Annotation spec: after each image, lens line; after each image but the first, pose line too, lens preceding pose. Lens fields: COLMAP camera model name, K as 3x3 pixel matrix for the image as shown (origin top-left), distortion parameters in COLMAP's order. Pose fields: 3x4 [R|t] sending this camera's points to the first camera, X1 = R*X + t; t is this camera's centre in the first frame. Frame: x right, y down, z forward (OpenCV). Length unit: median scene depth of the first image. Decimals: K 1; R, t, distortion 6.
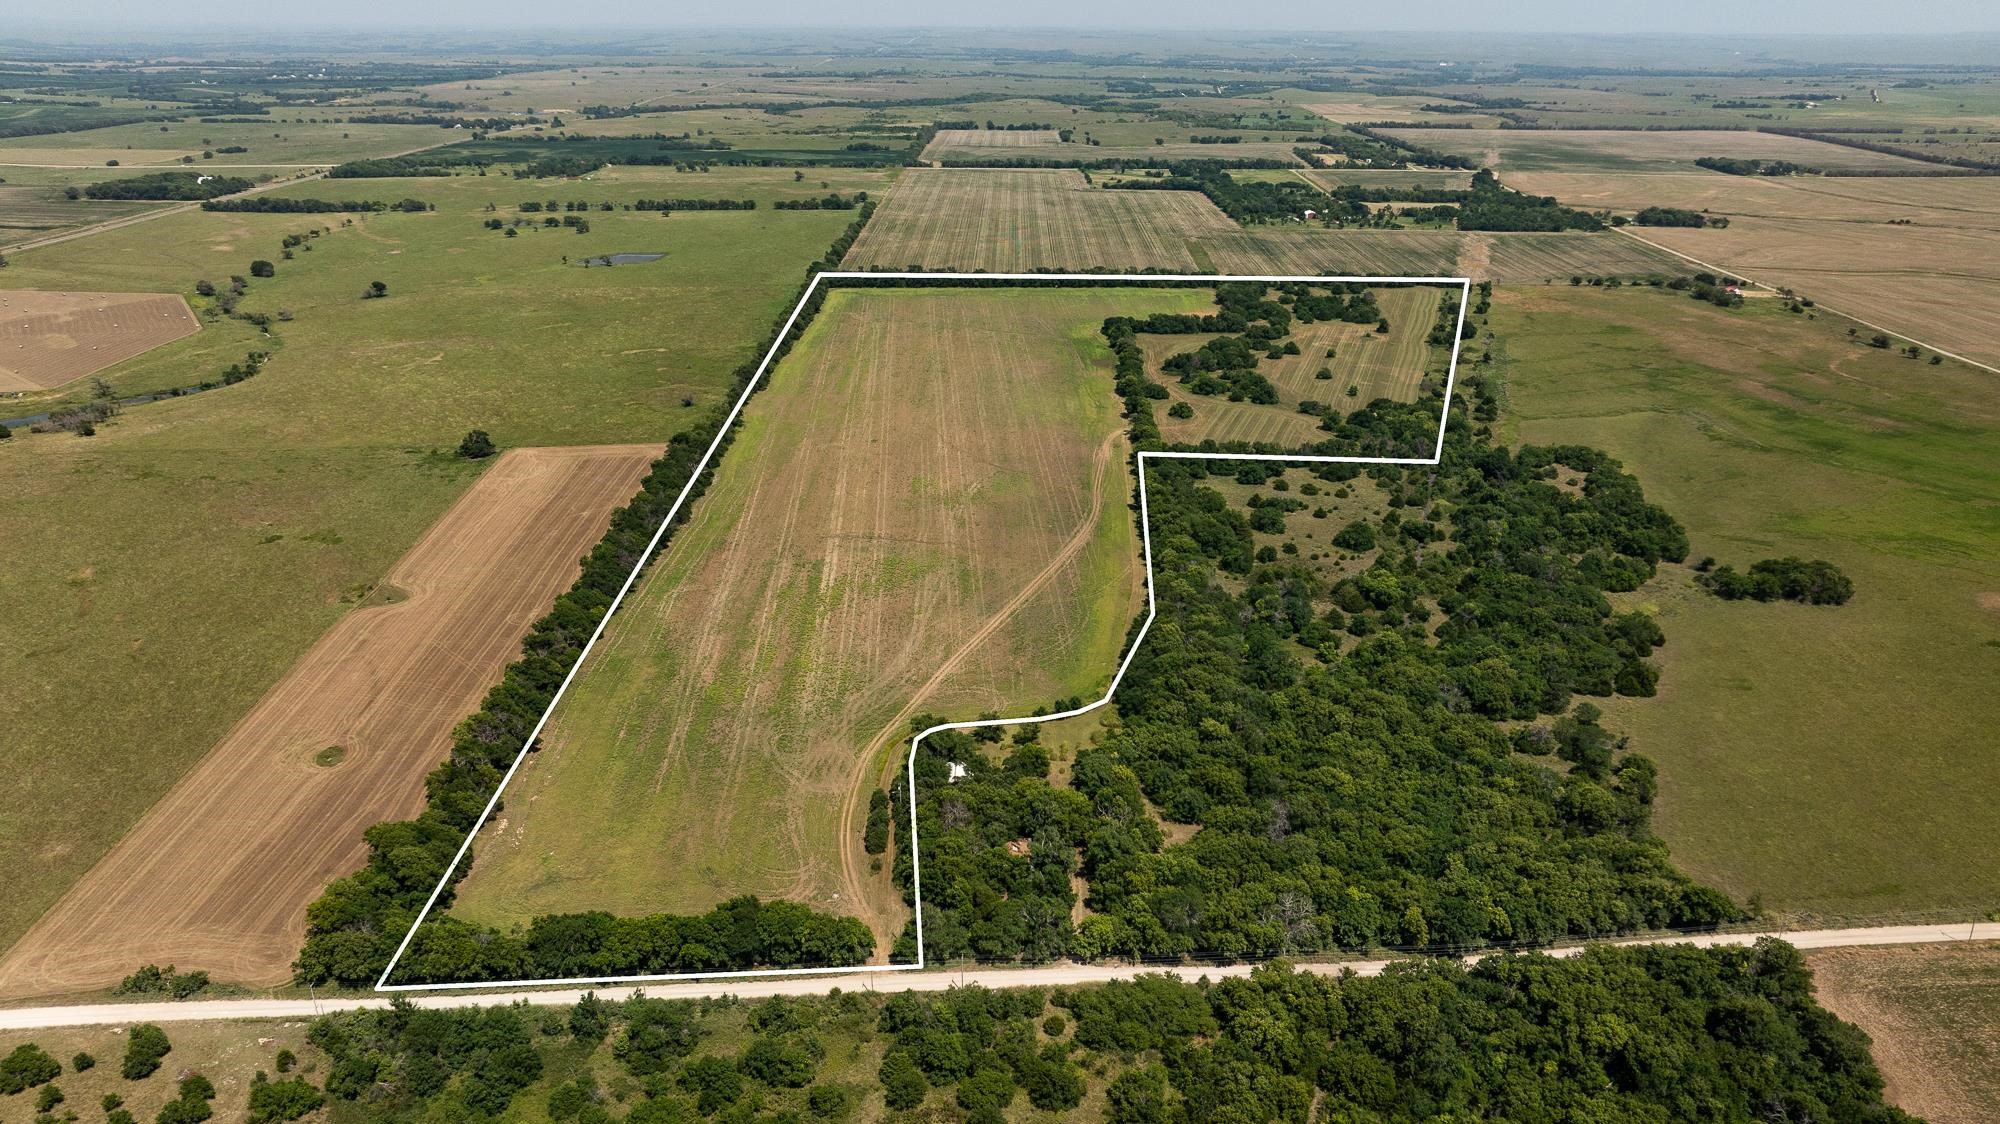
lens RADIAL K [[1398.9, 0, 1000.0], [0, 1398.9, 562.0], [0, 0, 1]] dist [-0.053803, 0.057585]
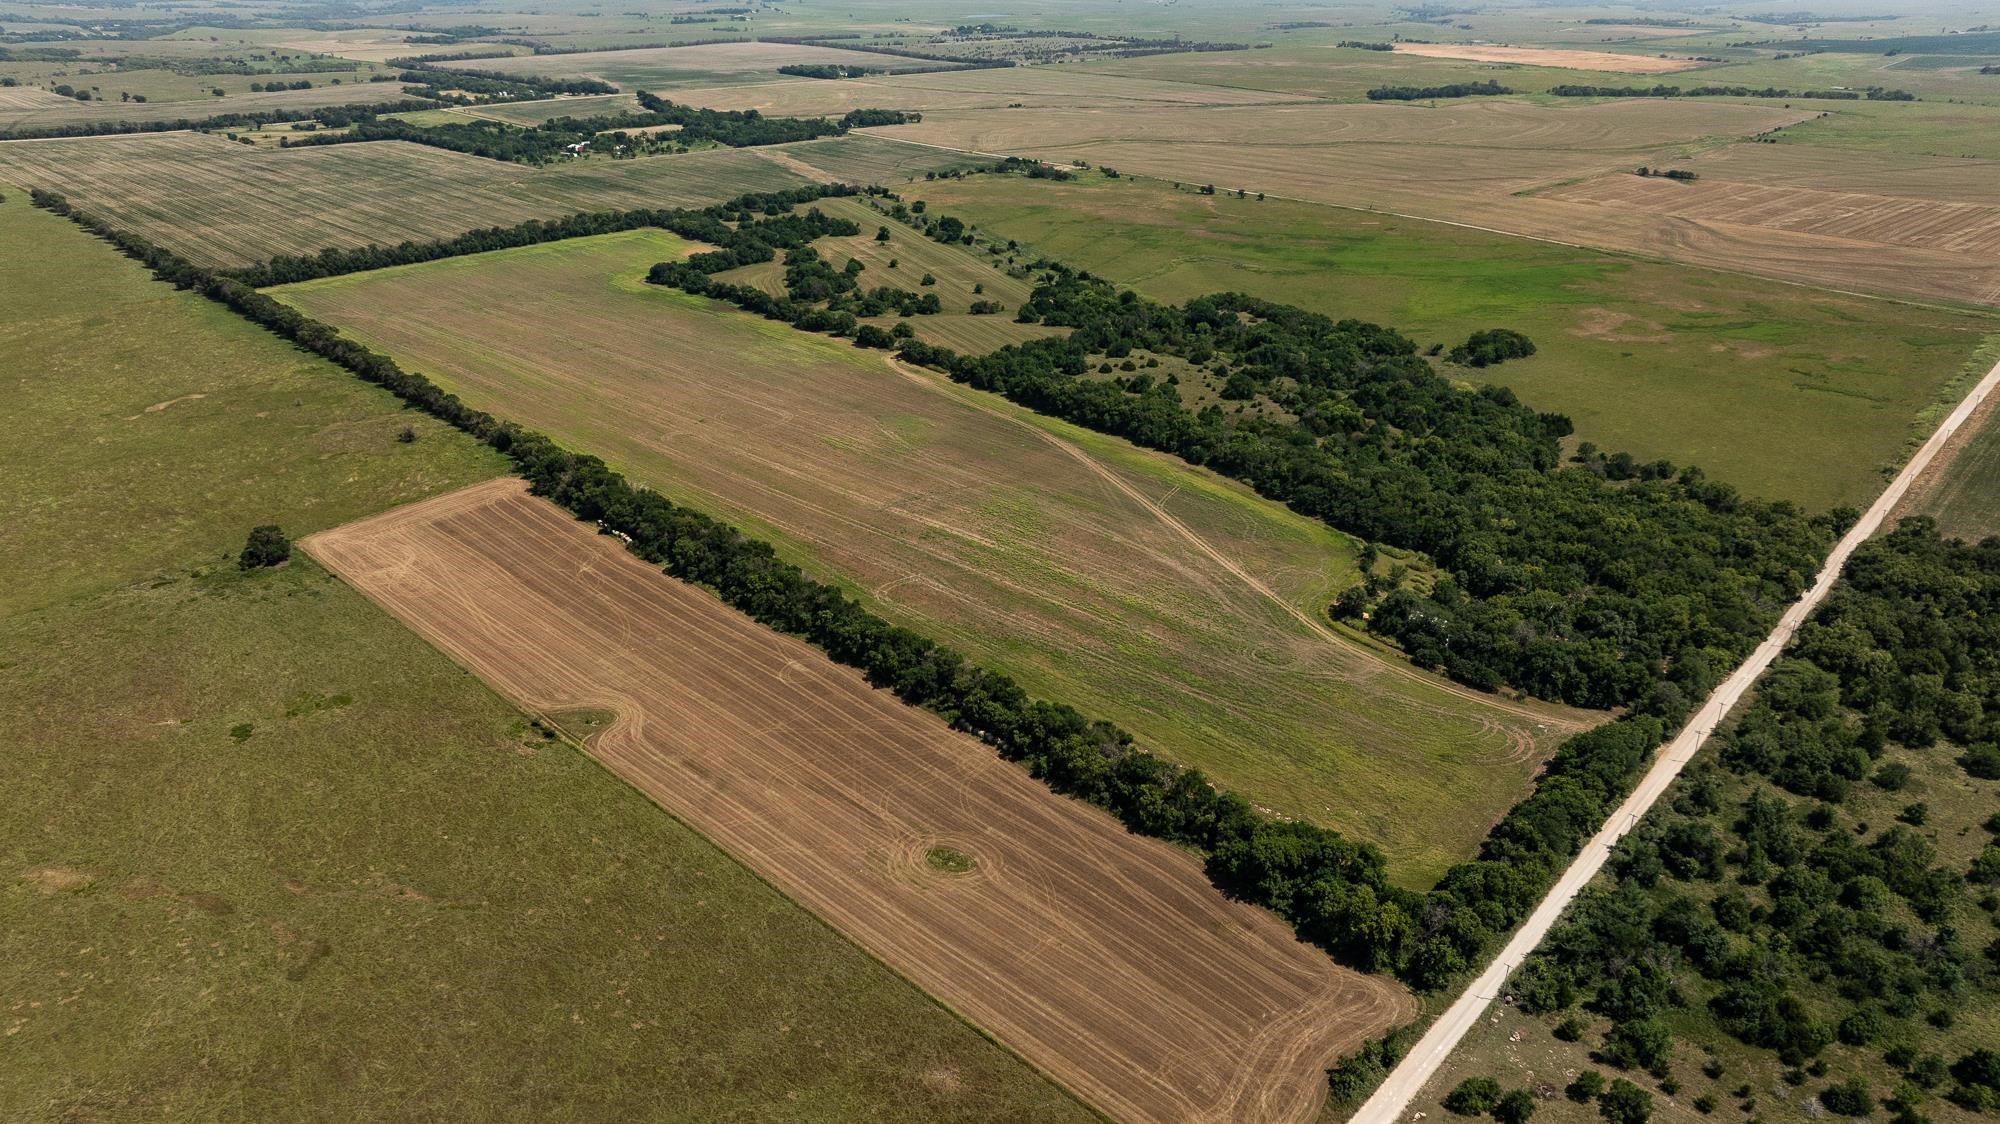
lens RADIAL K [[1398.9, 0, 1000.0], [0, 1398.9, 562.0], [0, 0, 1]] dist [-0.053803, 0.057585]
pose [[0.710624, -0.285974, 0.642831, -0.432255], [0.256016, 0.956136, 0.142338, -0.061653], [-0.655339, 0.063426, 0.752667, 0.168046]]
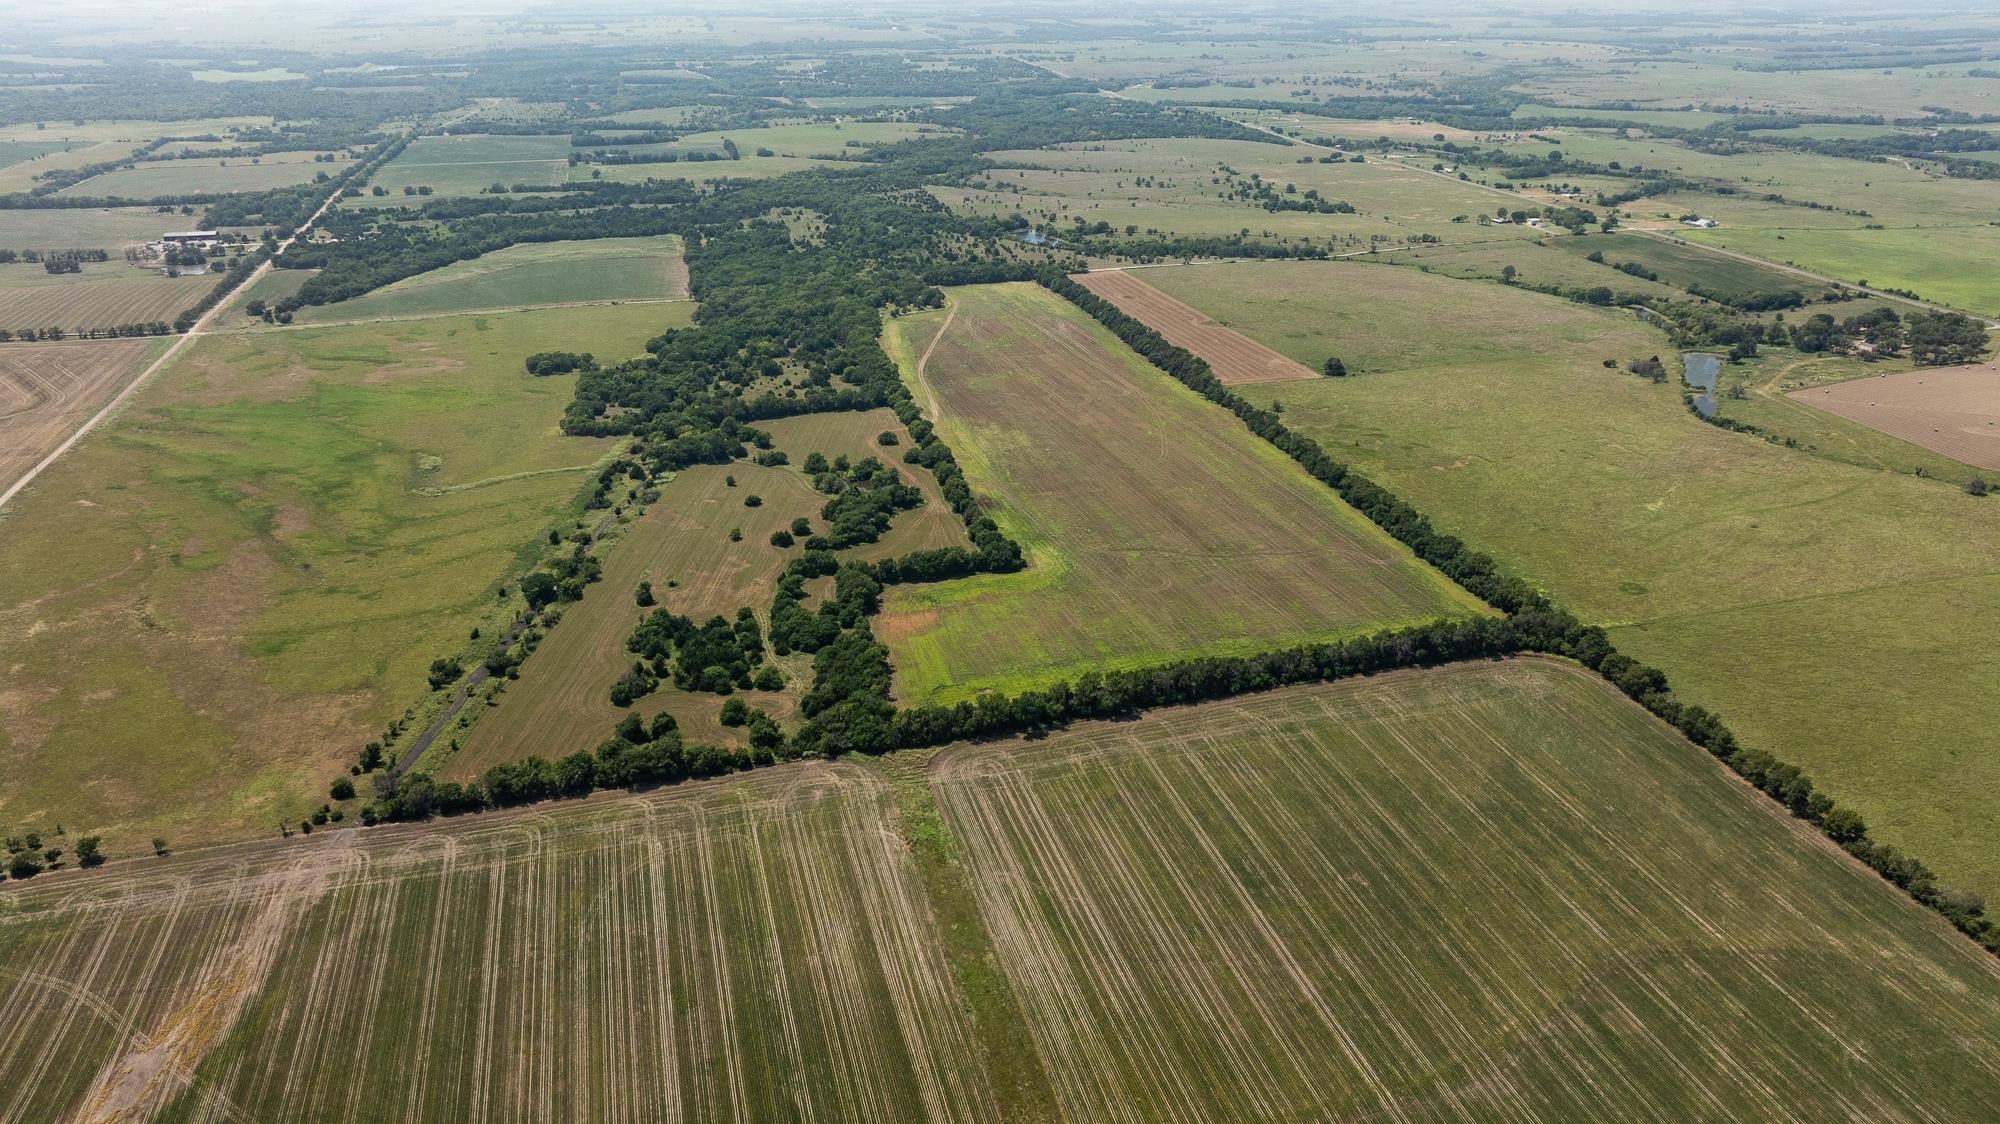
lens RADIAL K [[1398.9, 0, 1000.0], [0, 1398.9, 562.0], [0, 0, 1]] dist [-0.053803, 0.057585]
pose [[-0.964342, 0.118031, -0.236881, 0.273908], [-0.087451, 0.702663, 0.706128, -0.726259], [0.249792, 0.701664, -0.667286, 1.567535]]
